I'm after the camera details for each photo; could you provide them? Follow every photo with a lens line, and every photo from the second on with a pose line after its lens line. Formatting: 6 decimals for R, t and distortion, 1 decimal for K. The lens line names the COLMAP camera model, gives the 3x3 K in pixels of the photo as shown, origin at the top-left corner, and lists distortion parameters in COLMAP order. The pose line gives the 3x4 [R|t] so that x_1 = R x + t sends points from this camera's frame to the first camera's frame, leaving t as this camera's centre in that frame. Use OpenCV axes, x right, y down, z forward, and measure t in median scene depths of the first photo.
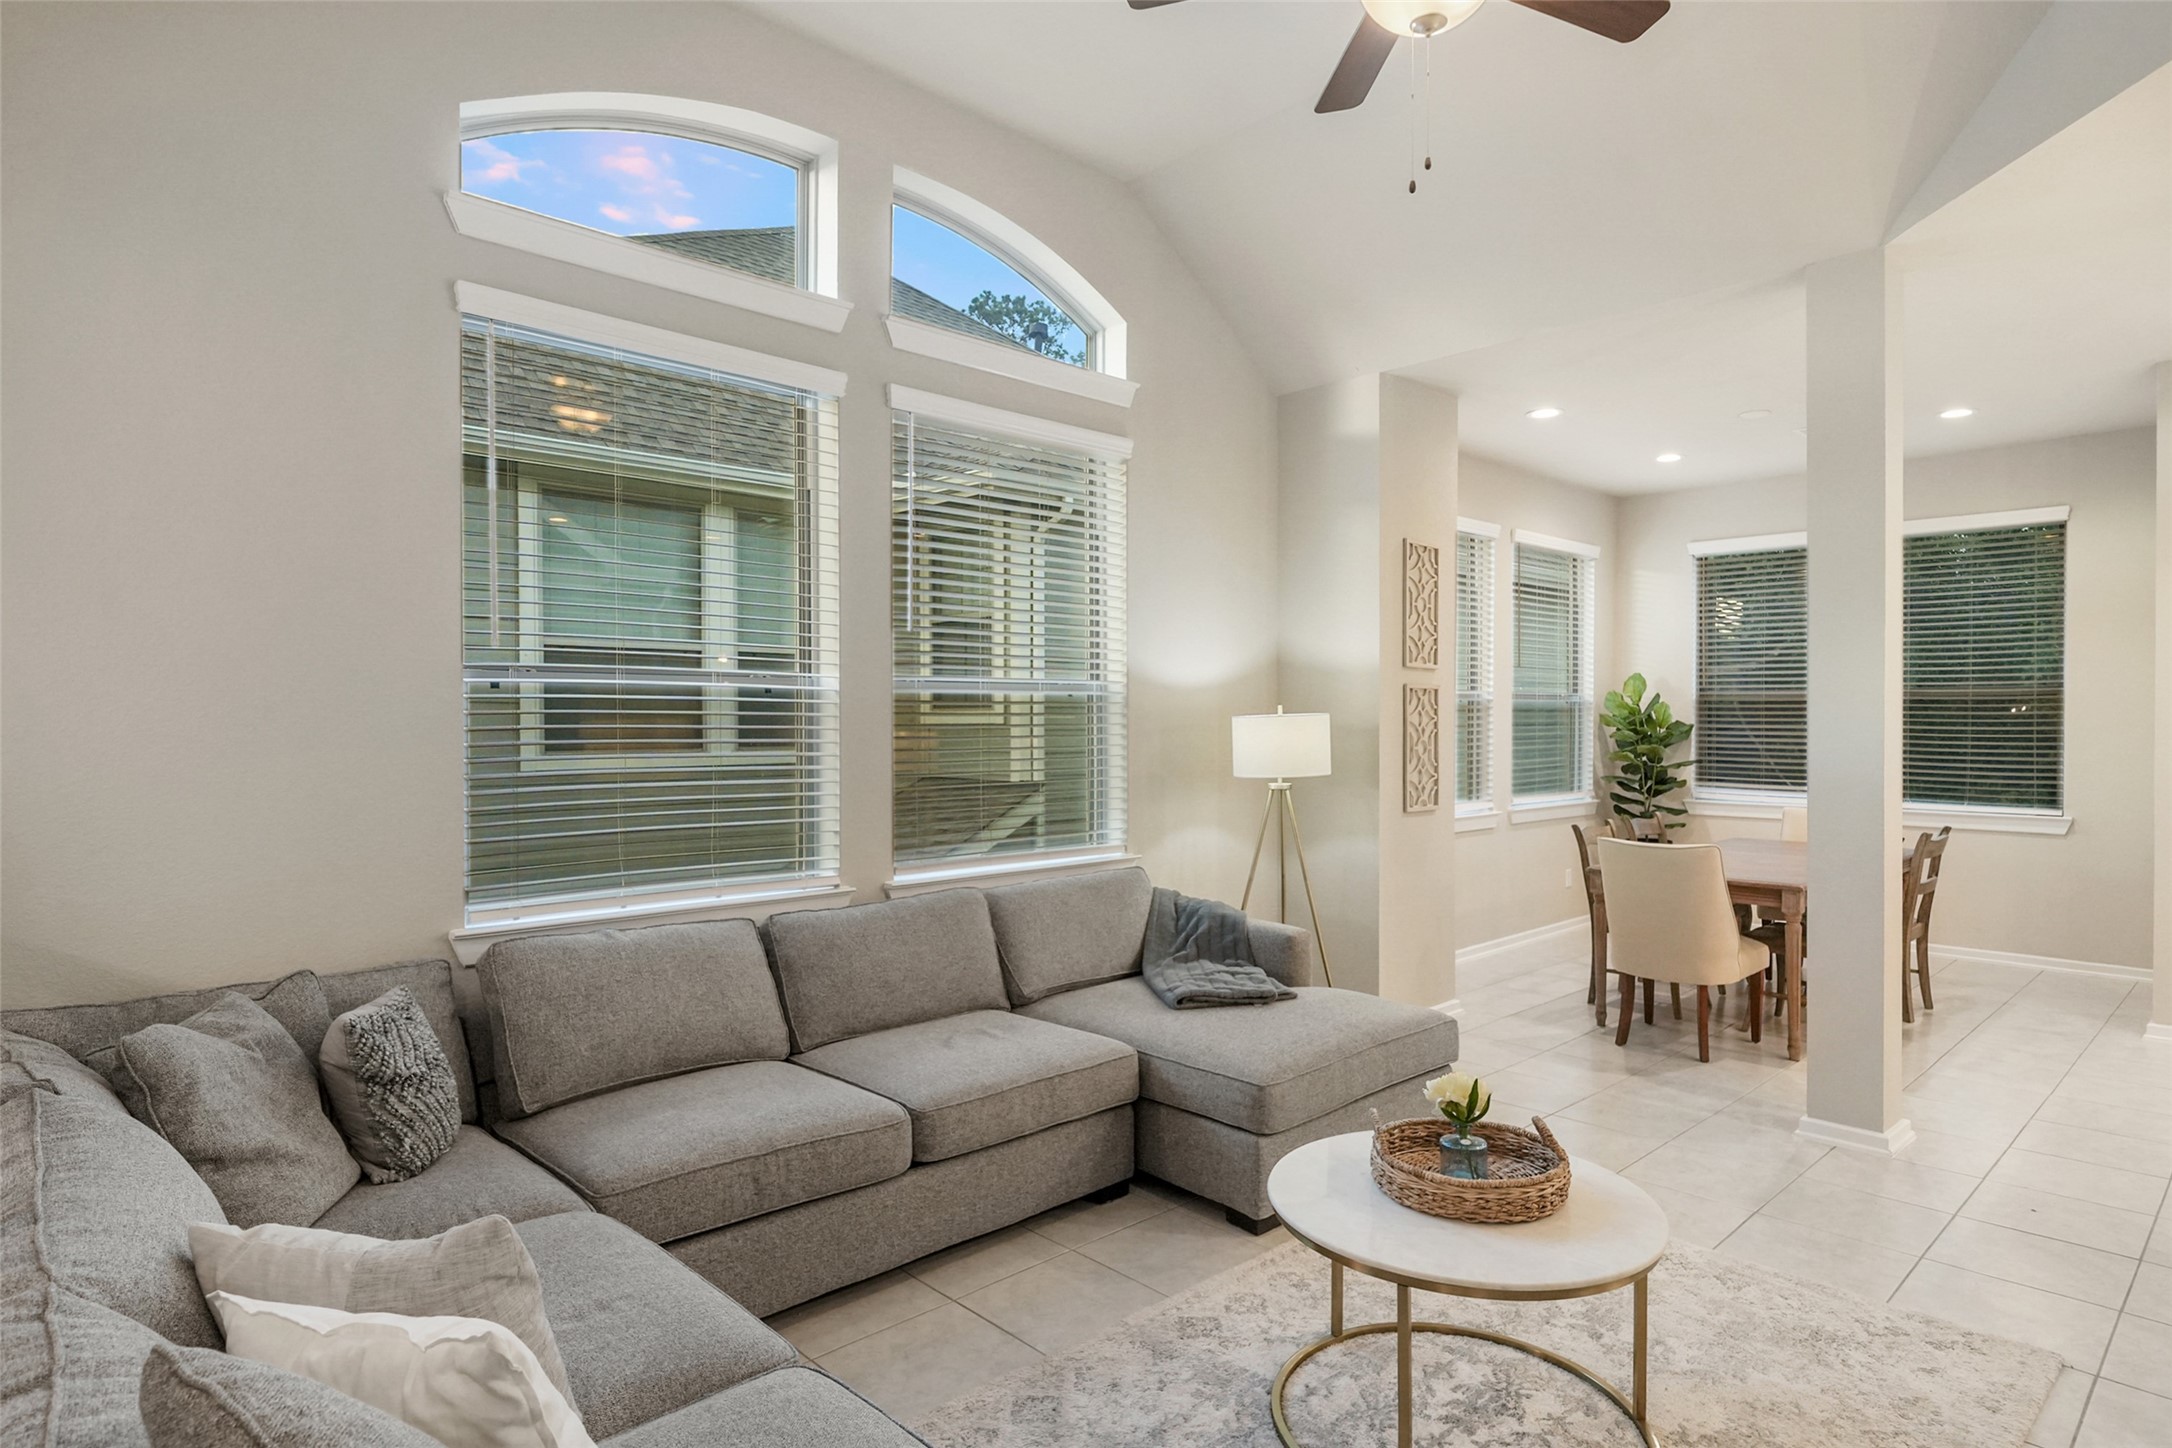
lens RADIAL K [[1185.7, 0, 1092.3], [0, 1185.7, 730.5], [0, 0, 1]] dist [-0.002108, 0.001155]
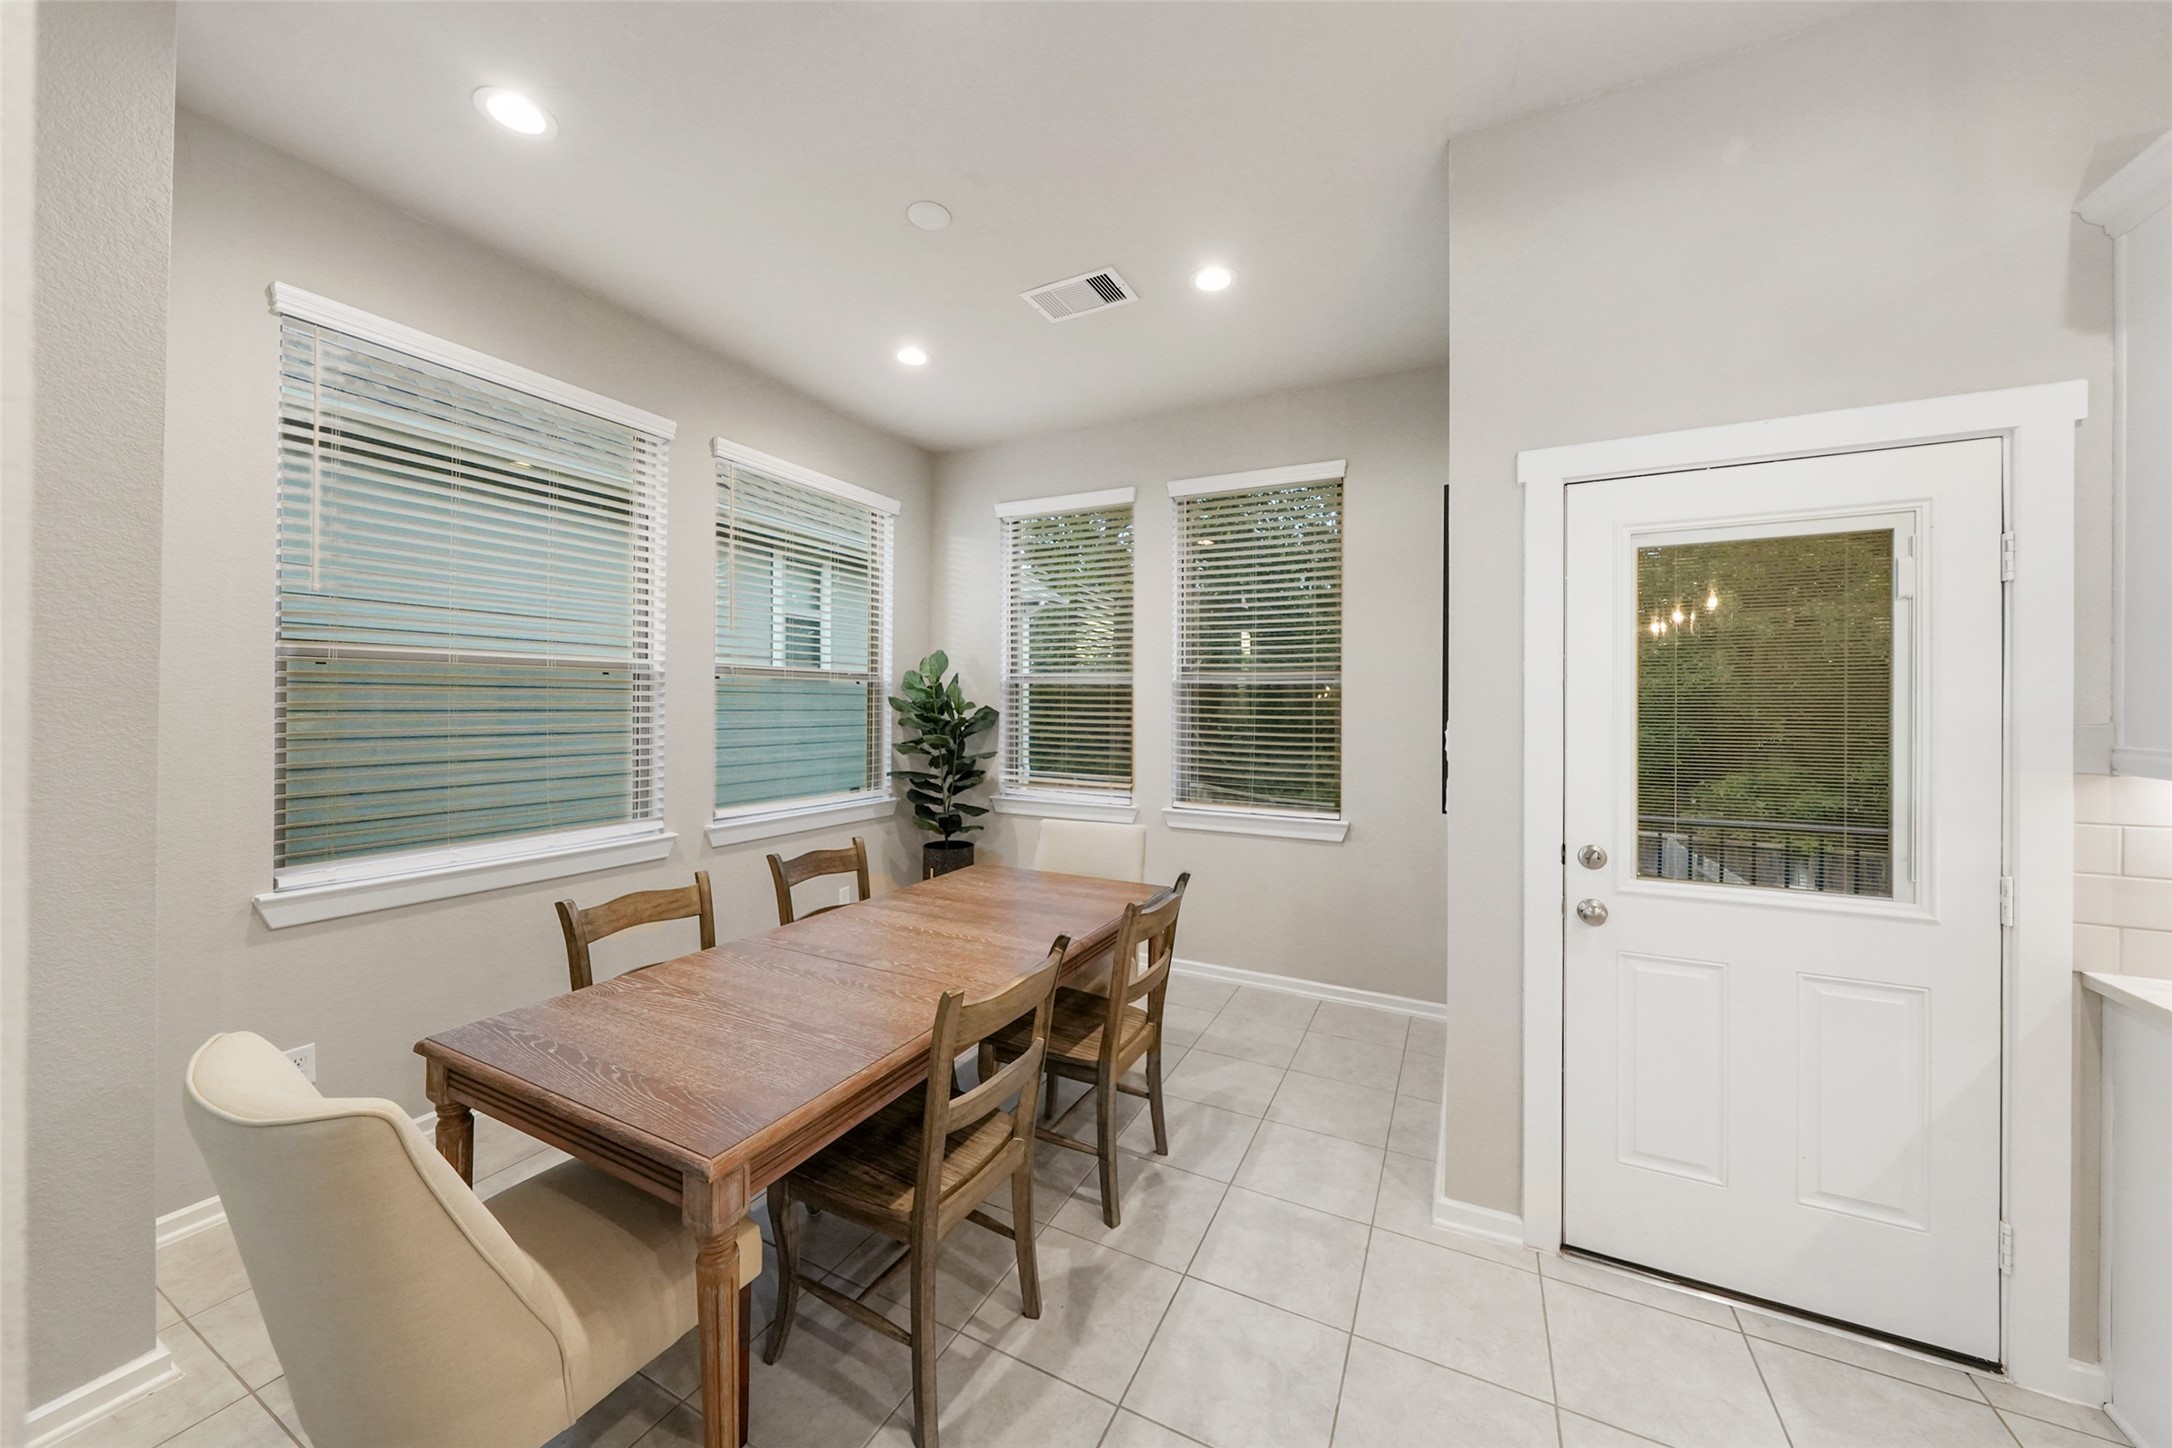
lens RADIAL K [[769.8, 0, 1096.3], [0, 769.8, 707.0], [0, 0, 1]] dist [-0.001660, -0.000568]
pose [[0.943731, 0.009886, 0.330566, 0.681014], [-0.007139, 0.999929, -0.009525, -0.004948], [-0.330637, 0.006629, 0.943735, 0.772974]]
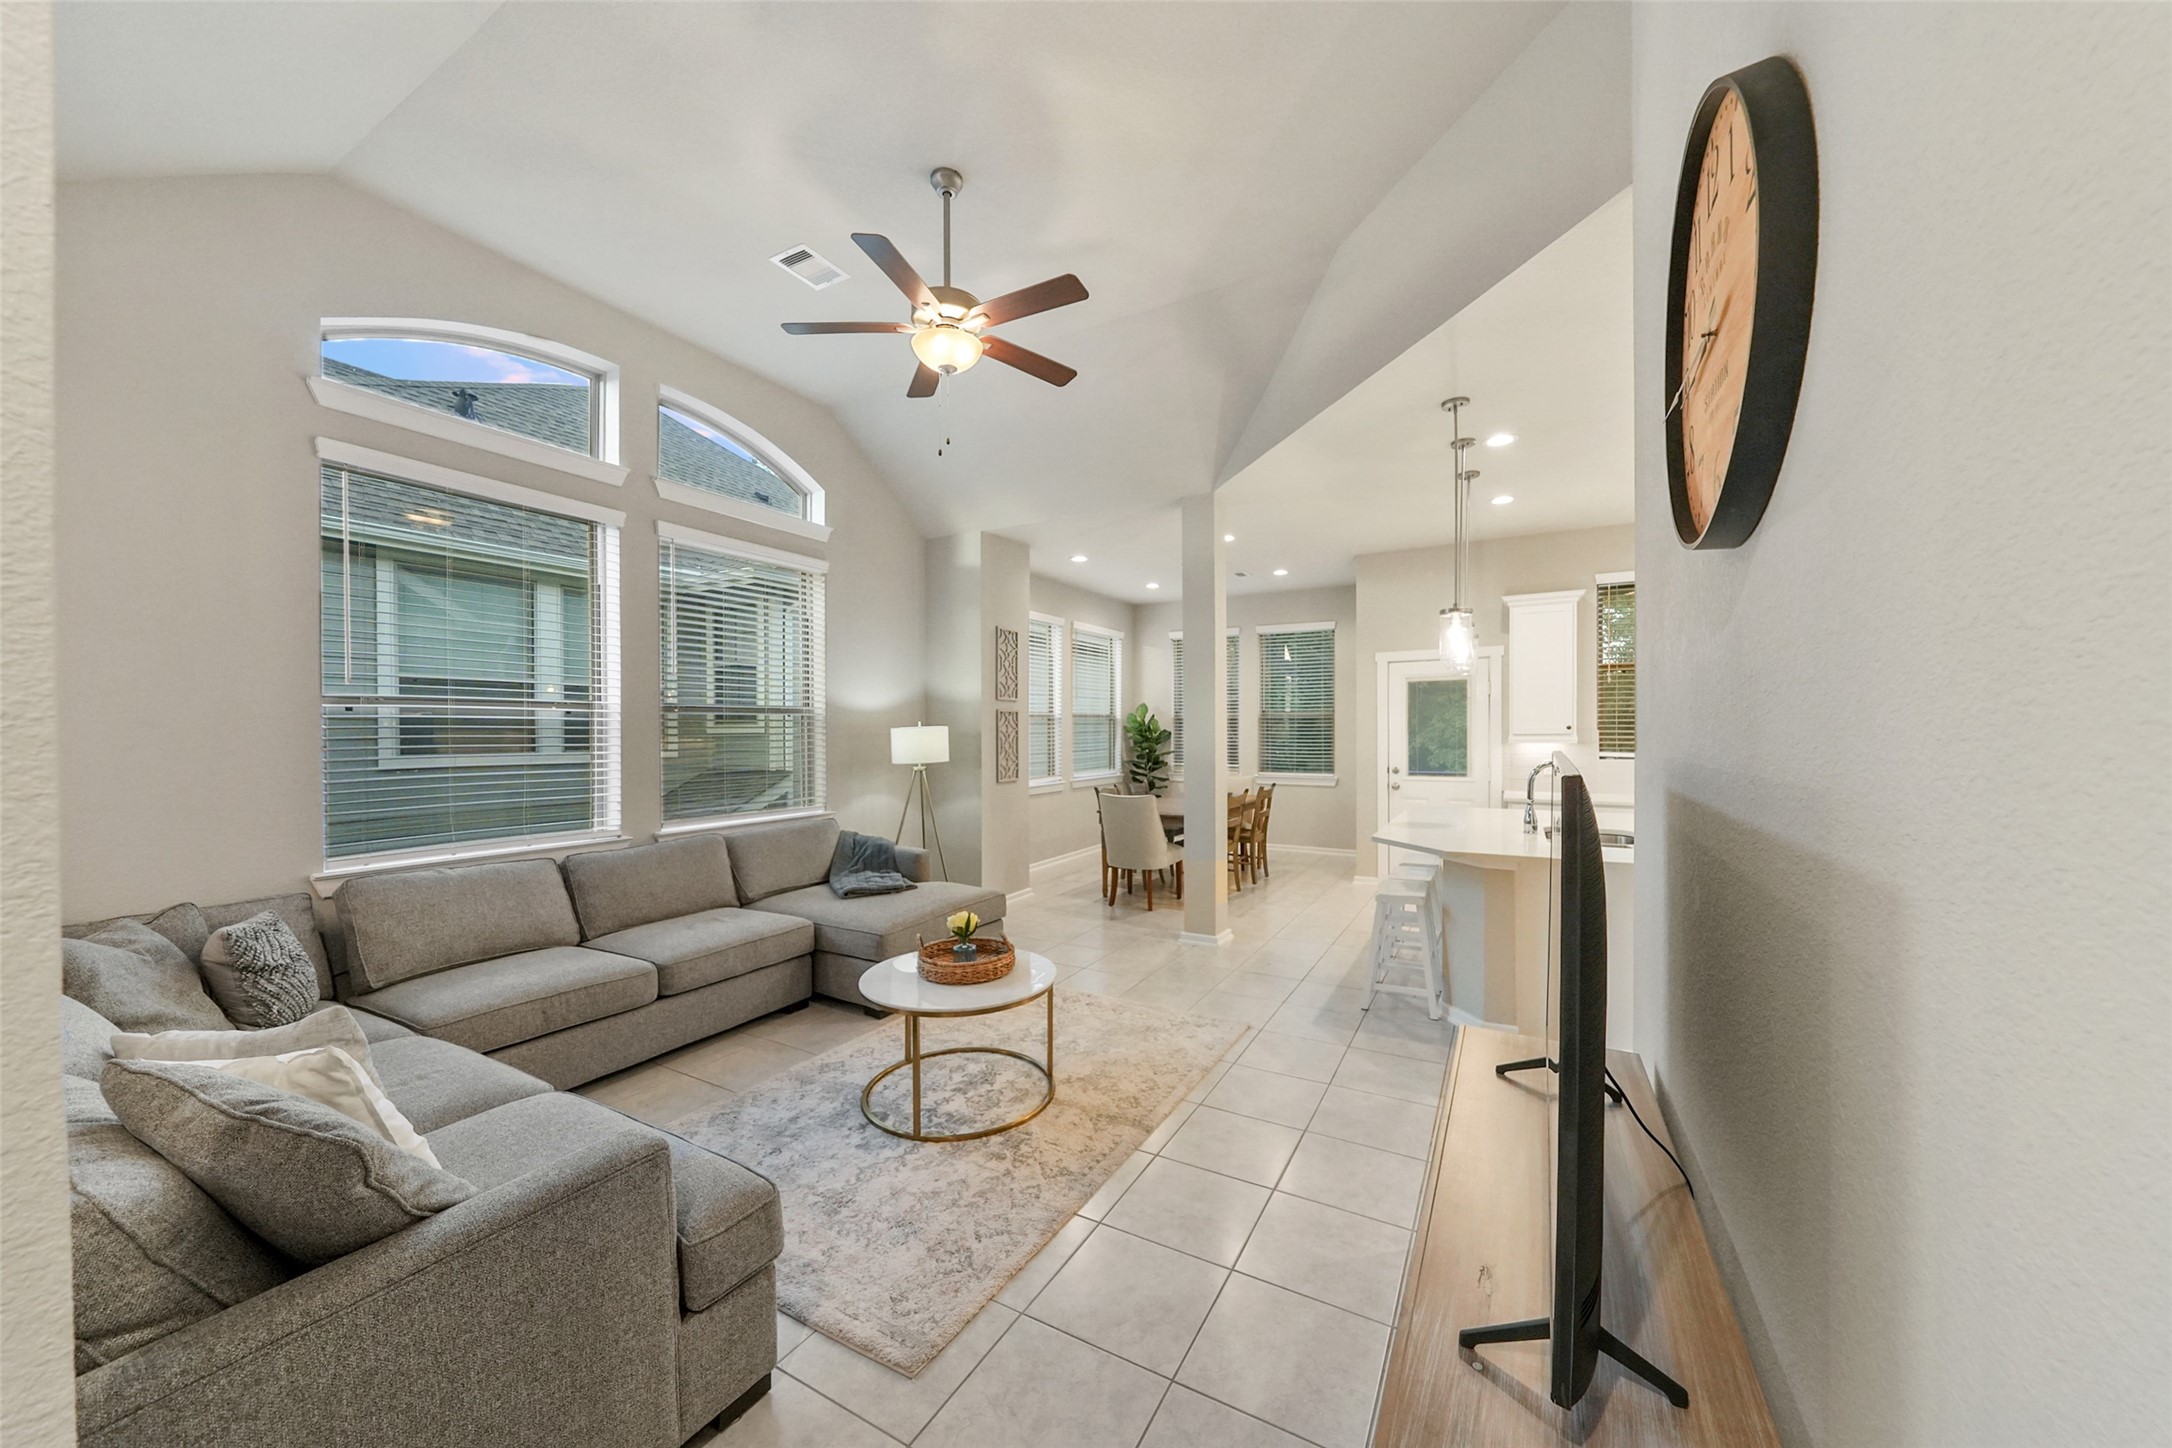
lens RADIAL K [[769.8, 0, 1104.3], [0, 769.8, 731.4], [0, 0, 1]] dist [-0.001660, -0.000568]
pose [[0.955039, -0.004811, 0.296440, 0.100256], [0.006773, 0.999961, -0.005591, 0.001180], [-0.296401, 0.007347, 0.955035, -0.174876]]
